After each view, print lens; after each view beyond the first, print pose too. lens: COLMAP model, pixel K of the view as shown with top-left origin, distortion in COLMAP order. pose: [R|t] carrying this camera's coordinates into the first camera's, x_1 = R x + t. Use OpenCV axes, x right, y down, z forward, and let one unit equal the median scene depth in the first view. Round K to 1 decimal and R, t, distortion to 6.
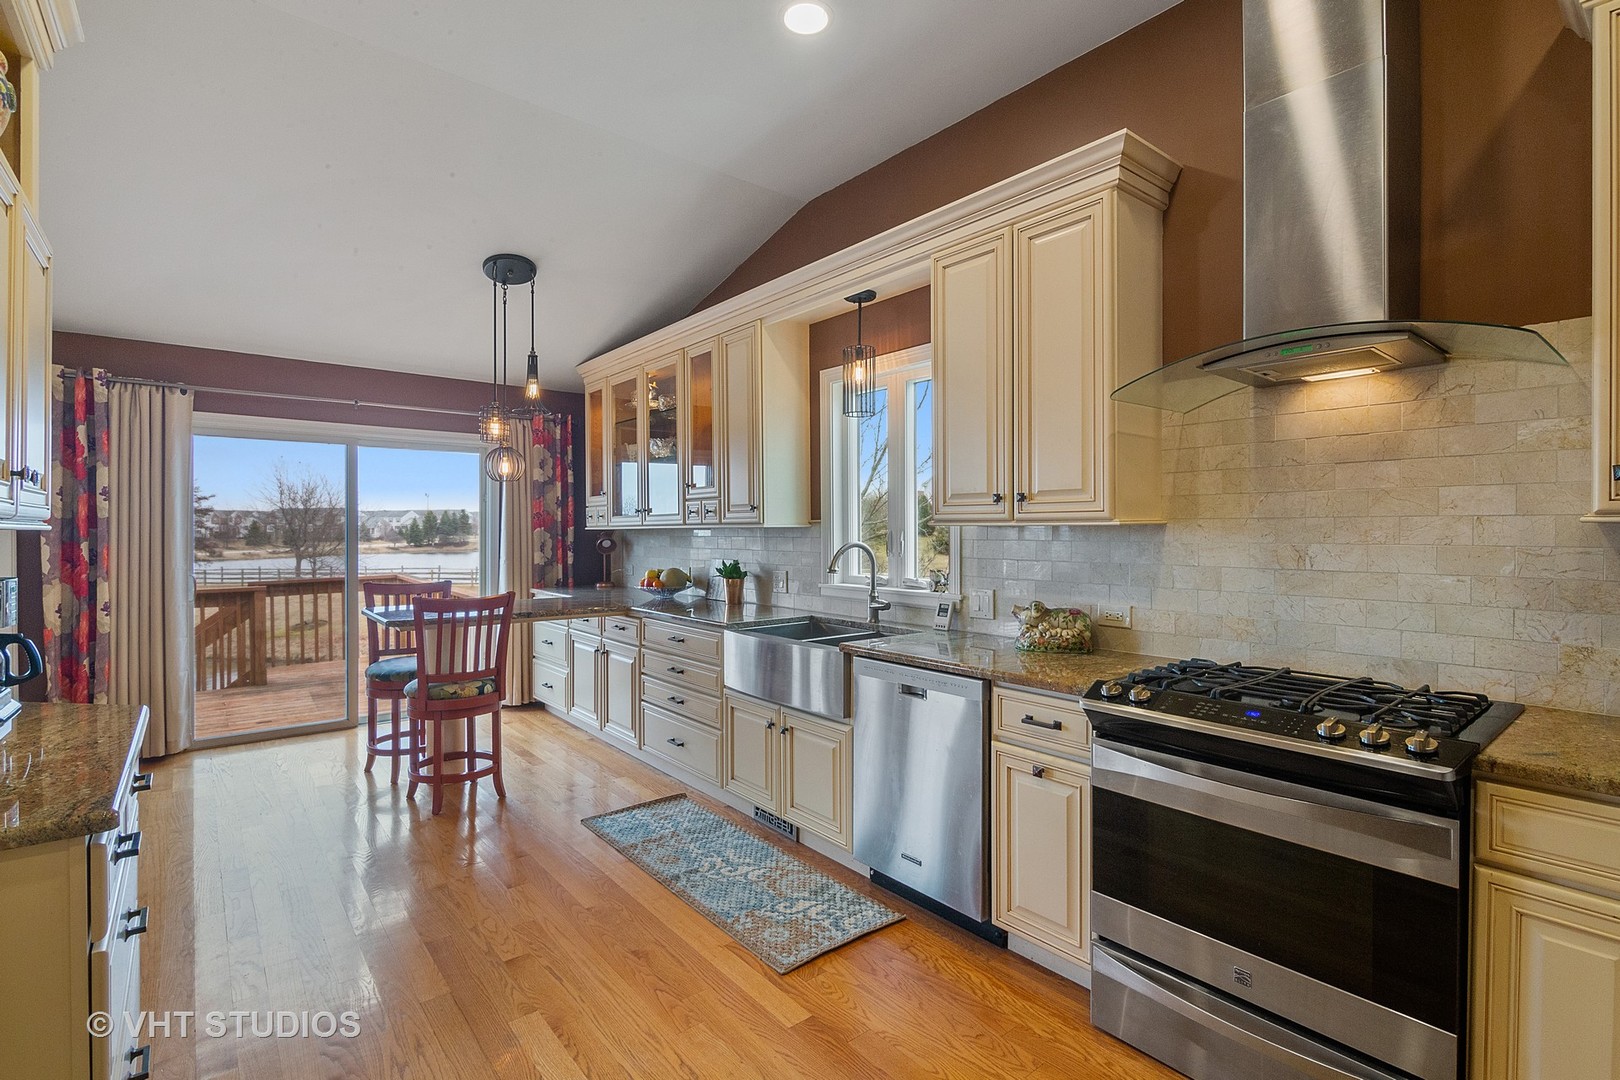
lens RADIAL K [[752.6, 0, 805.6], [0, 752.6, 534.8], [0, 0, 1]] dist [-0.001667, -0.000073]
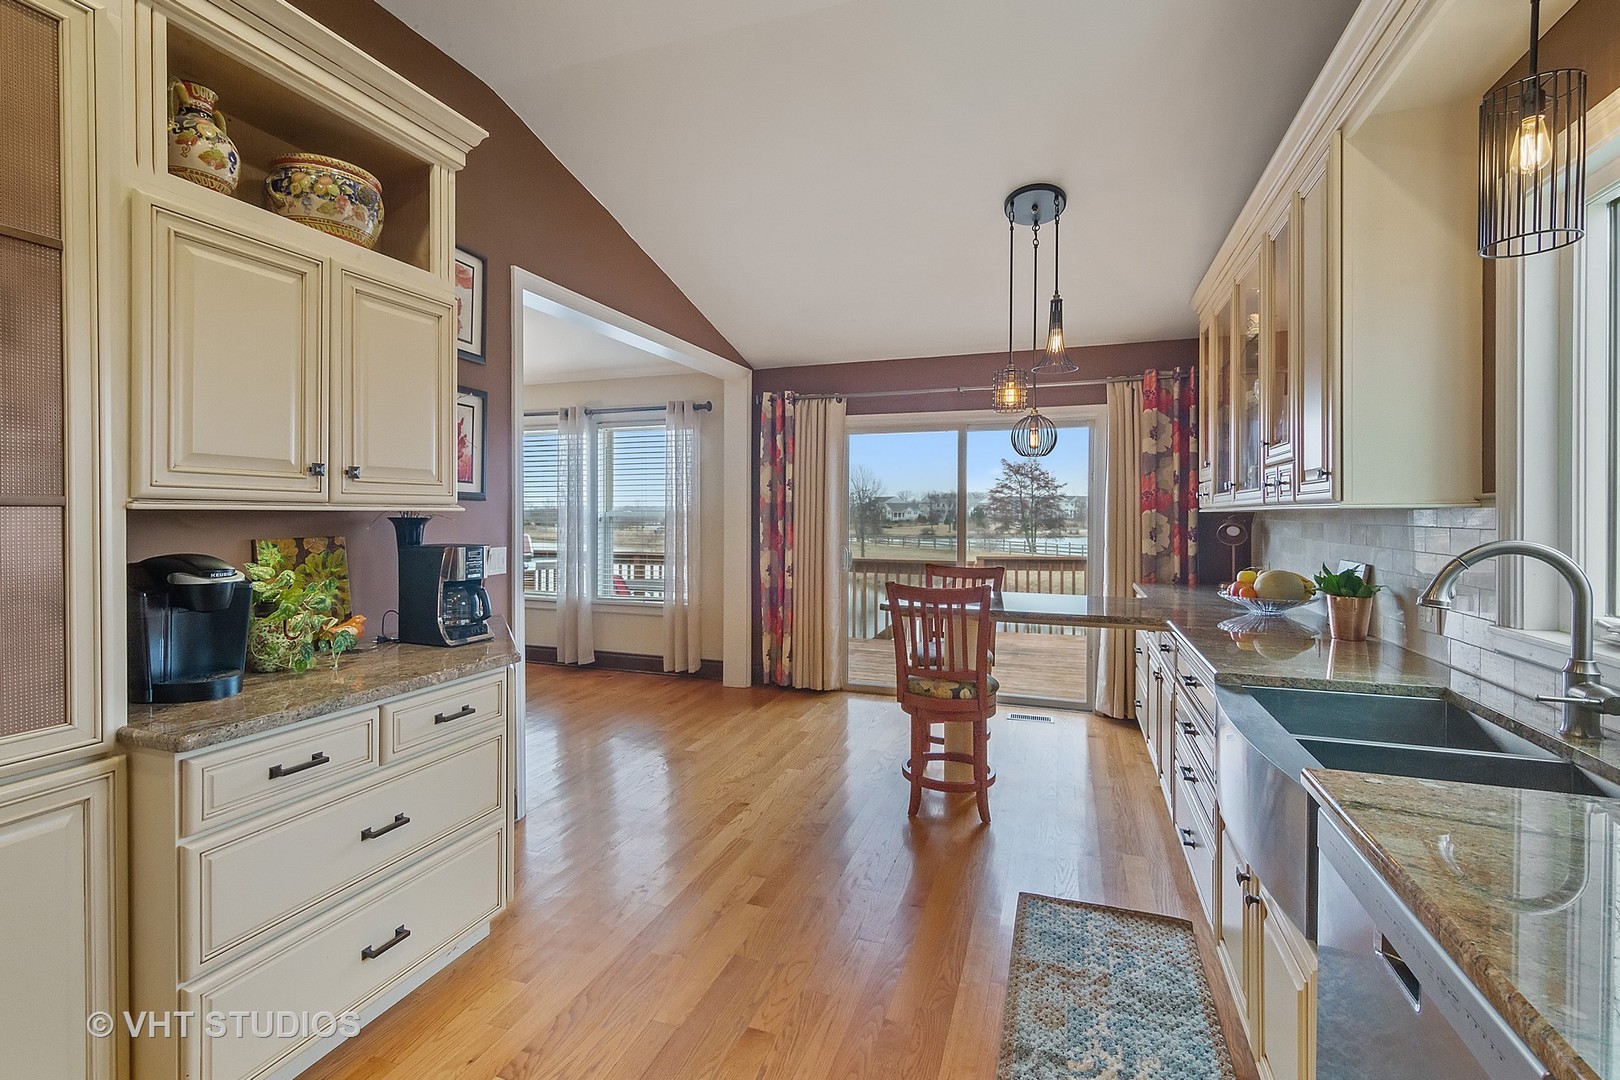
lens RADIAL K [[725.0, 0, 801.6], [0, 725.0, 520.2], [0, 0, 1]] dist [0.001237, 0.000073]
pose [[0.512000, 0.011329, -0.858911, 0.181819], [-0.007987, 0.999933, 0.008428, -0.002459], [0.858948, 0.002545, 0.512056, 0.363223]]
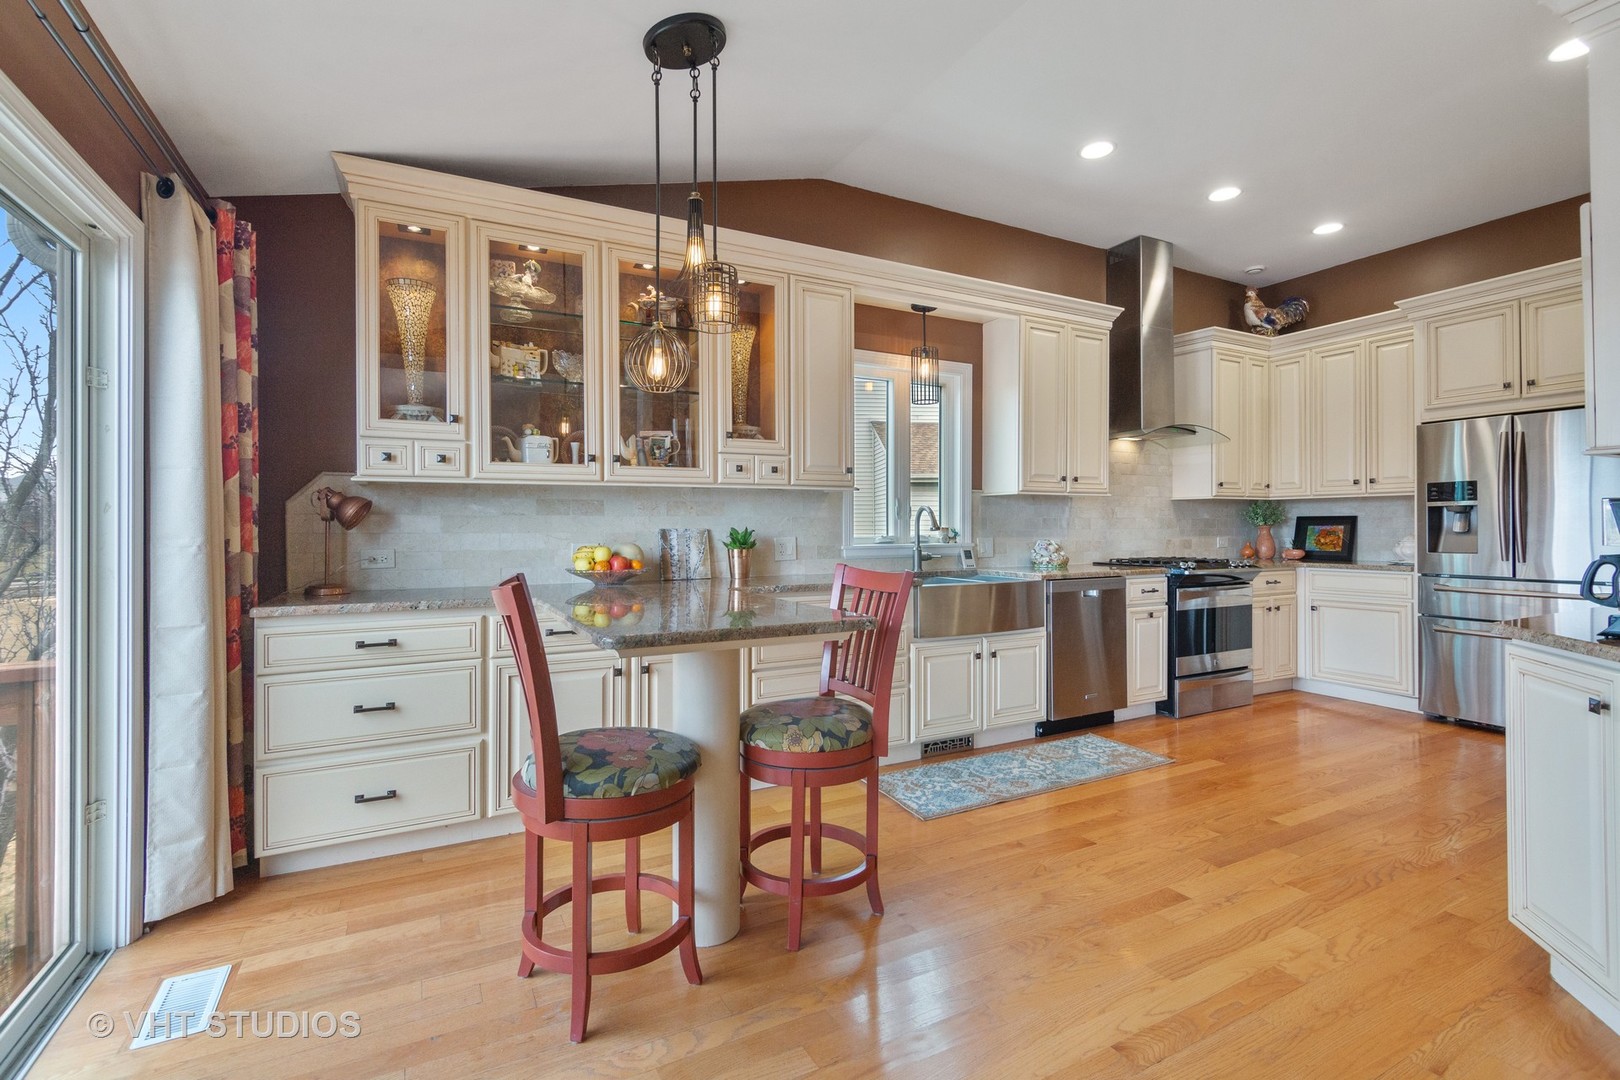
lens RADIAL K [[721.7, 0, 800.6], [0, 721.7, 526.2], [0, 0, 1]] dist [-0.014553, -0.000297]
pose [[0.210447, 0.002413, 0.977602, -0.953546], [0.012285, 0.999911, -0.005113, 0.038745], [-0.977528, 0.013086, 0.210399, 0.805813]]
